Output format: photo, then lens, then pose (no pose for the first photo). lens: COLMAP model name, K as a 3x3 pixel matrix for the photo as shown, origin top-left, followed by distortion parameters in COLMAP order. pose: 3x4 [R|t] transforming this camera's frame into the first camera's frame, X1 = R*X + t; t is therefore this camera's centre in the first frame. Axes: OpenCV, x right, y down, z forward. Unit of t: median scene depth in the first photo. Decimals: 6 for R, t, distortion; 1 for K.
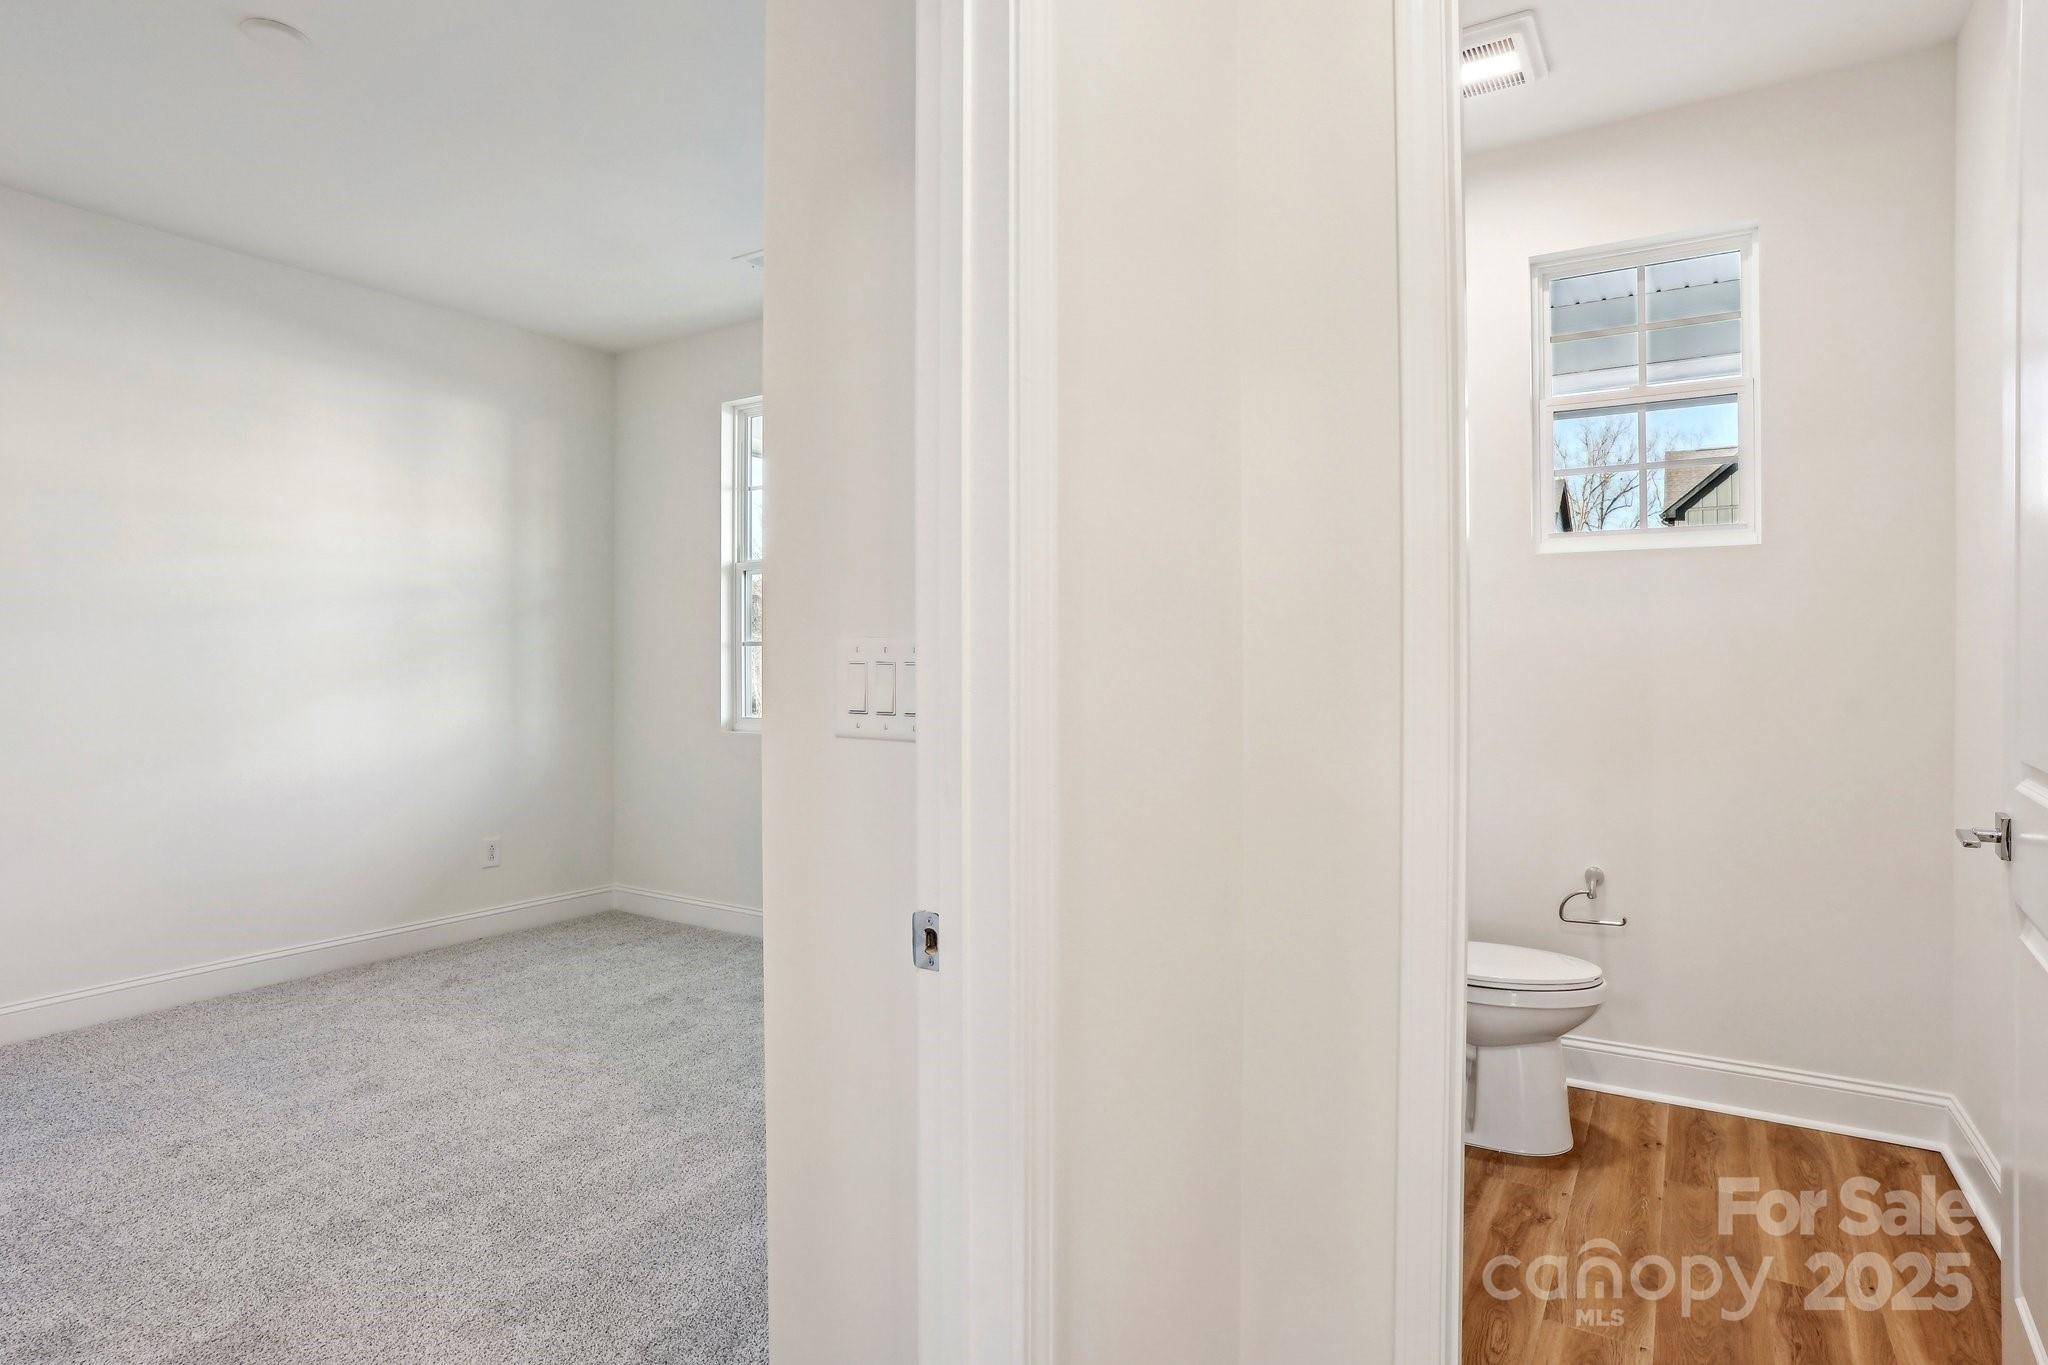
lens RADIAL K [[1106.1, 0, 1010.2], [0, 1106.1, 668.1], [0, 0, 1]] dist [-0.070111, 0.040466]
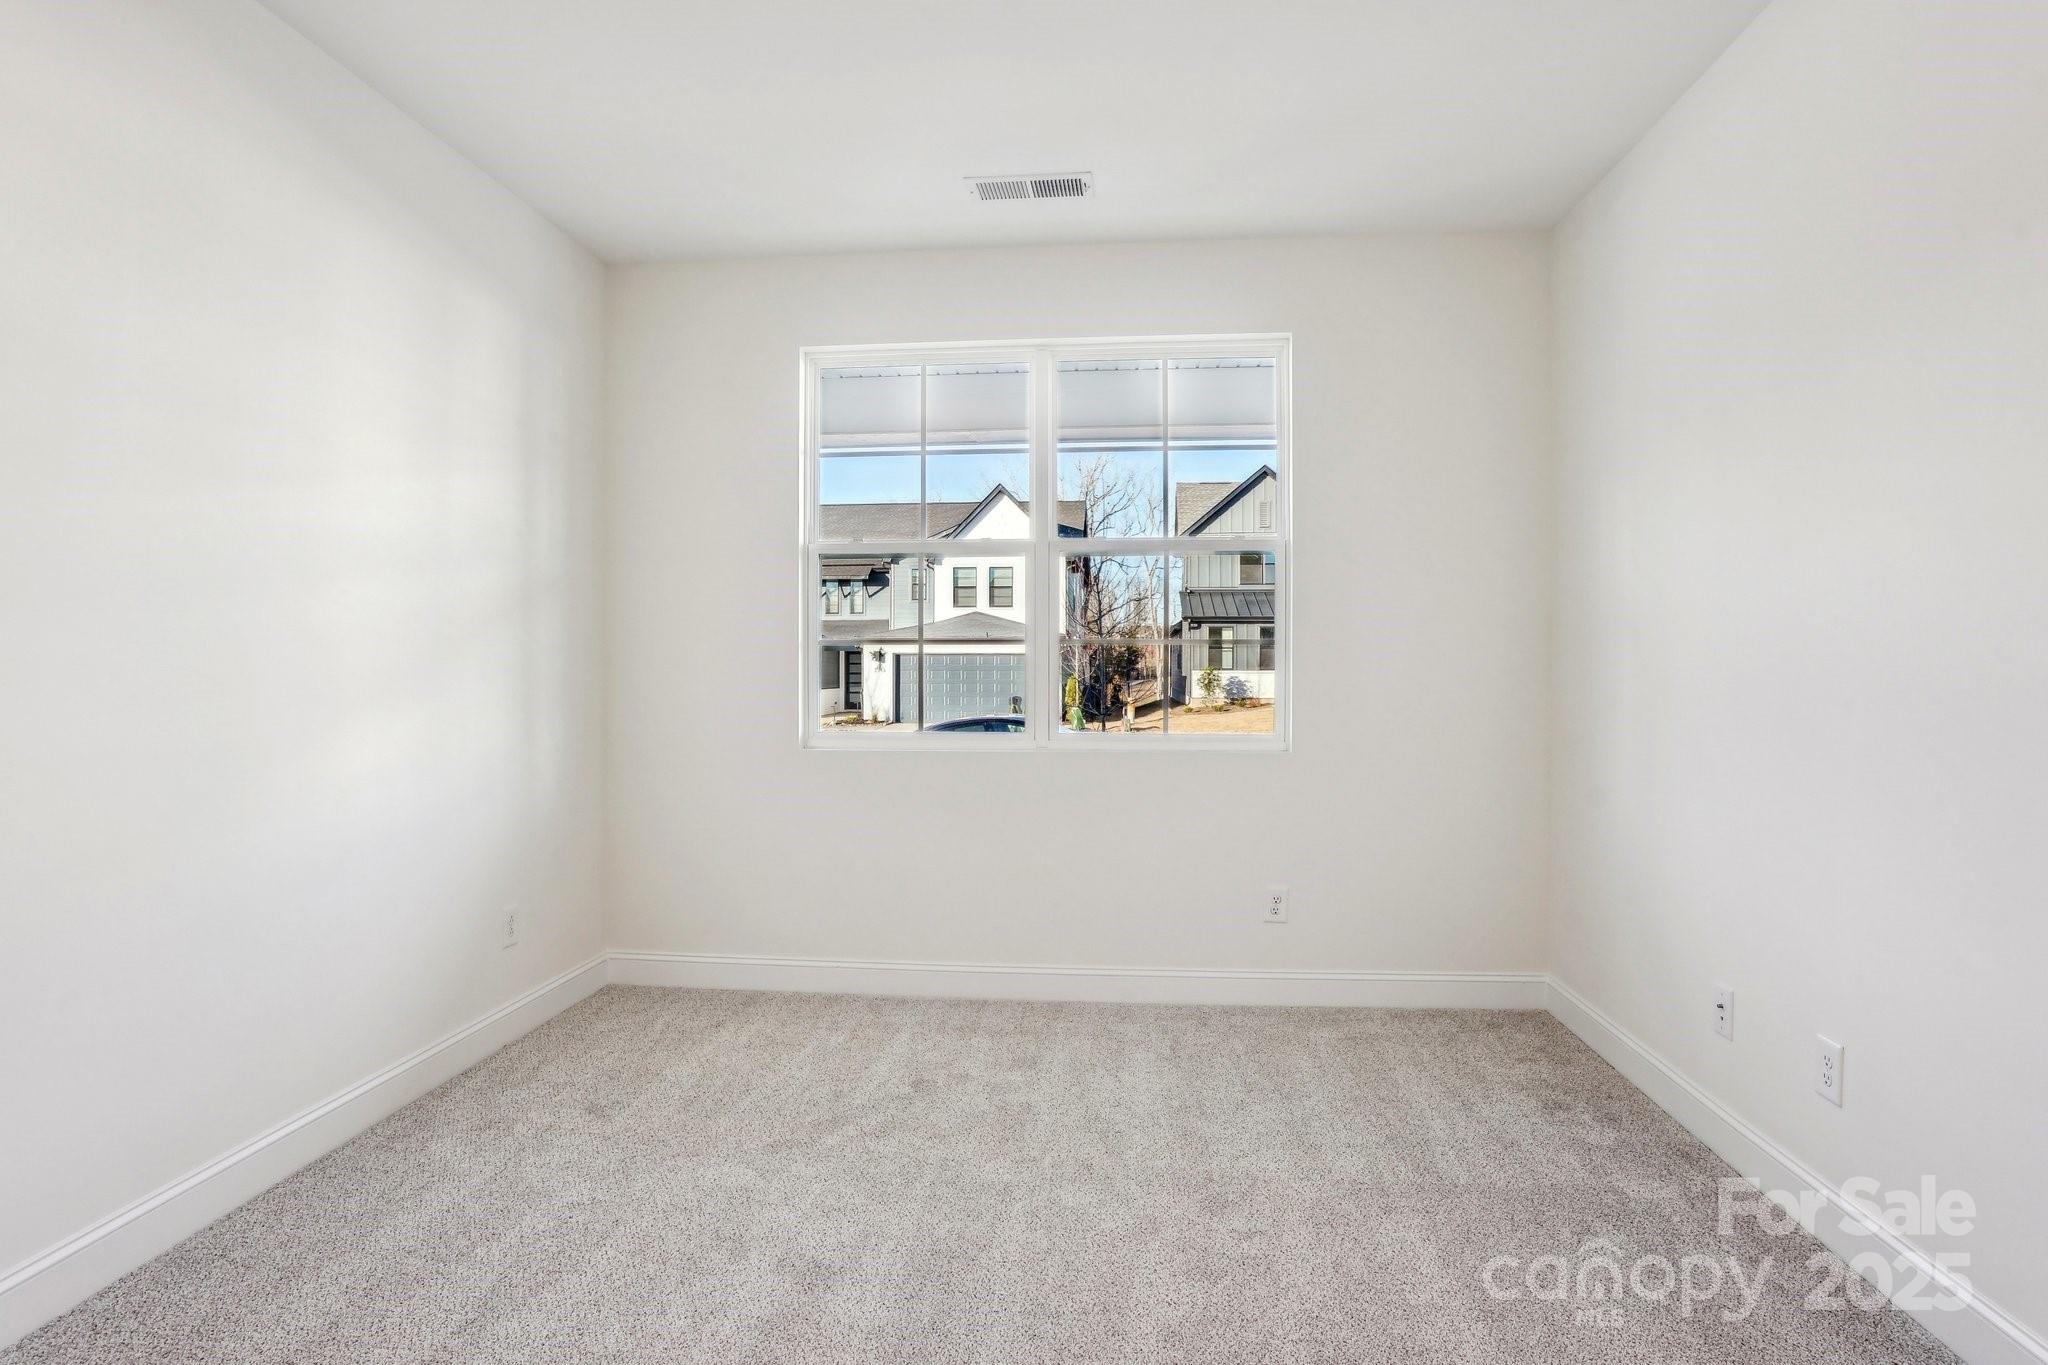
lens RADIAL K [[1106.1, 0, 1021.5], [0, 1106.1, 684.6], [0, 0, 1]] dist [-0.070111, 0.040466]
pose [[0.893511, -0.001479, 0.449039, -0.487946], [-0.000236, 0.999993, 0.003764, 0.005473], [-0.449041, -0.003469, 0.893504, 0.196626]]
